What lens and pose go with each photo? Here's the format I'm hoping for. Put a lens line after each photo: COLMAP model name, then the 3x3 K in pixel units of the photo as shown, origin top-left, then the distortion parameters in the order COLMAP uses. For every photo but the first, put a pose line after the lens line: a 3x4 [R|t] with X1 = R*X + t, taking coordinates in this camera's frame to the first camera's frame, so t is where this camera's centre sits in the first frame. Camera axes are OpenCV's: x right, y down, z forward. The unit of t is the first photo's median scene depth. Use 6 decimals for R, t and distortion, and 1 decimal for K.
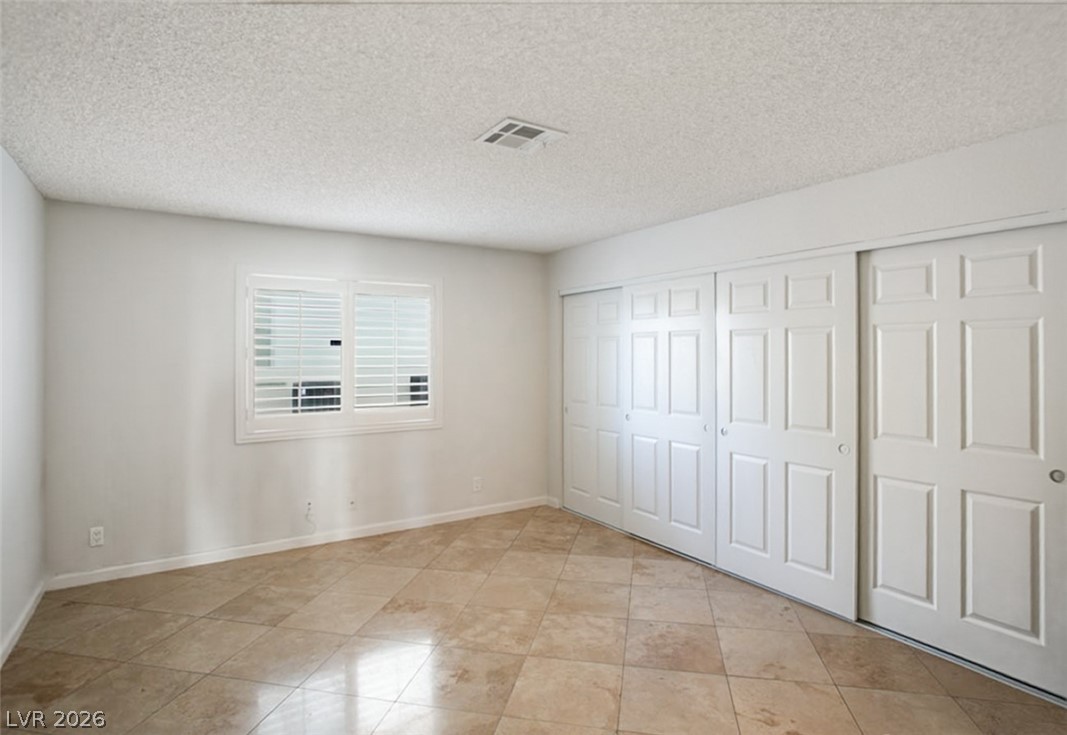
lens RADIAL K [[547.1, 0, 534.0], [0, 547.1, 348.4], [0, 0, 1]] dist [-0.036206, 0.000161]
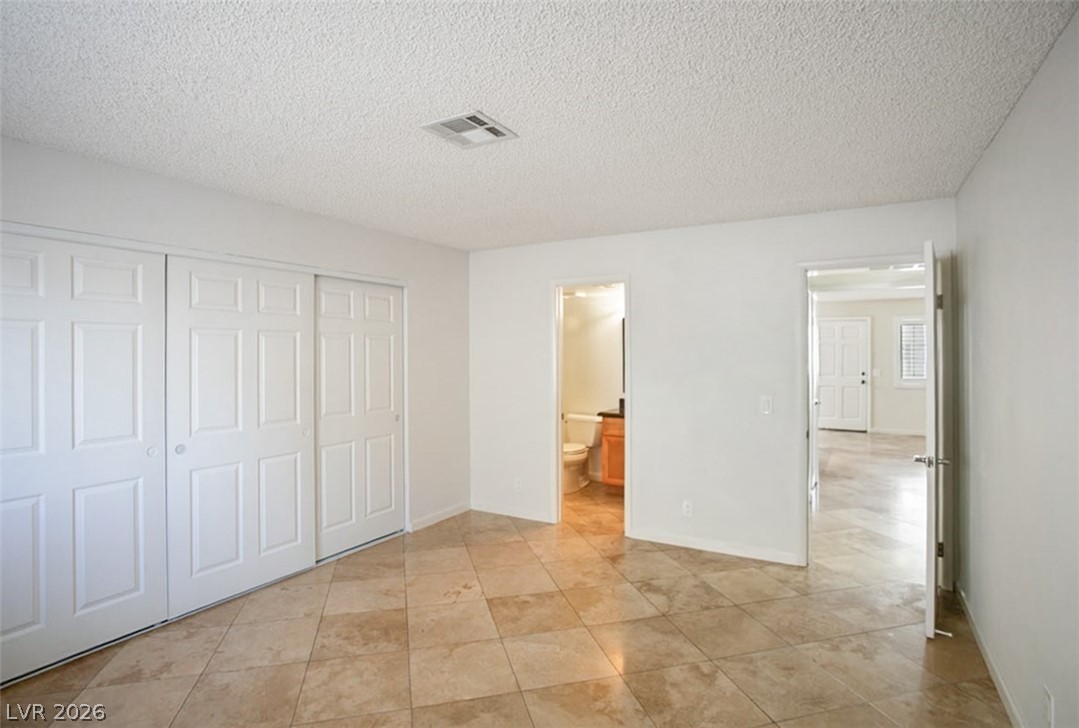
lens RADIAL K [[568.3, 0, 537.7], [0, 568.3, 356.2], [0, 0, 1]] dist [-0.038258, 0.001088]
pose [[-0.457239, -0.004658, 0.889332, -0.796573], [-0.008751, 0.999961, 0.000738, 0.007324], [-0.889301, -0.007445, -0.457262, 1.102205]]
